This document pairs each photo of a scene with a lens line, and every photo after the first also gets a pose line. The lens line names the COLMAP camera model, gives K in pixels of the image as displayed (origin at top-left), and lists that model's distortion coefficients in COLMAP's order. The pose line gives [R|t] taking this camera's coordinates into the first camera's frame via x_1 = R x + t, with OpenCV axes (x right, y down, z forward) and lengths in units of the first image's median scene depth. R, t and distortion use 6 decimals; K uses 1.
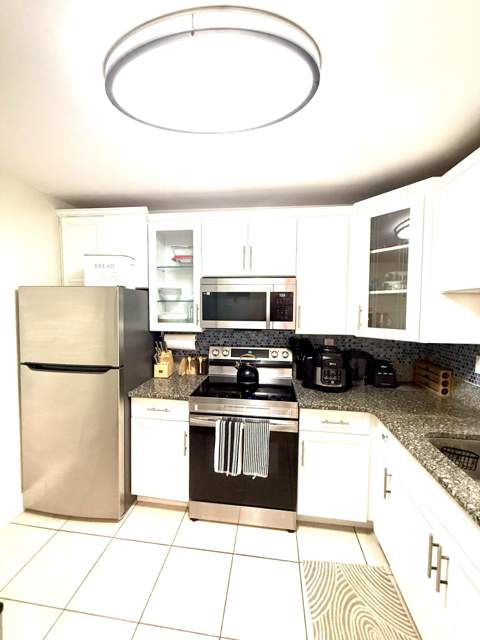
lens RADIAL K [[255.5, 0, 240.5], [0, 255.5, 318.0], [0, 0, 1]] dist [0.000641, 0.000423]
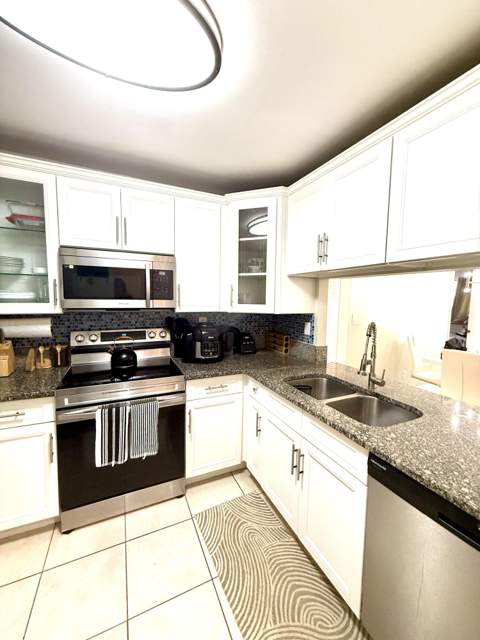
lens RADIAL K [[255.5, 0, 240.2], [0, 255.5, 317.2], [0, 0, 1]] dist [0.000641, 0.000423]
pose [[0.844530, -0.038970, 0.534089, -0.125308], [0.015623, 0.998717, 0.048168, 0.041150], [-0.535281, -0.032335, 0.844055, -0.004722]]
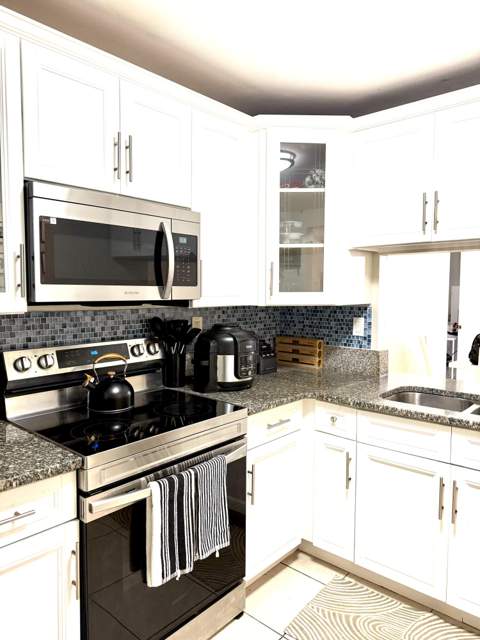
lens RADIAL K [[450.2, 0, 242.0], [0, 450.2, 320.5], [0, 0, 1]] dist [0.043302, -0.034569]
pose [[0.561596, -0.063660, 0.824959, -0.655509], [0.039207, 0.997963, 0.050320, 0.049780], [-0.826482, 0.004085, 0.562948, 0.346698]]
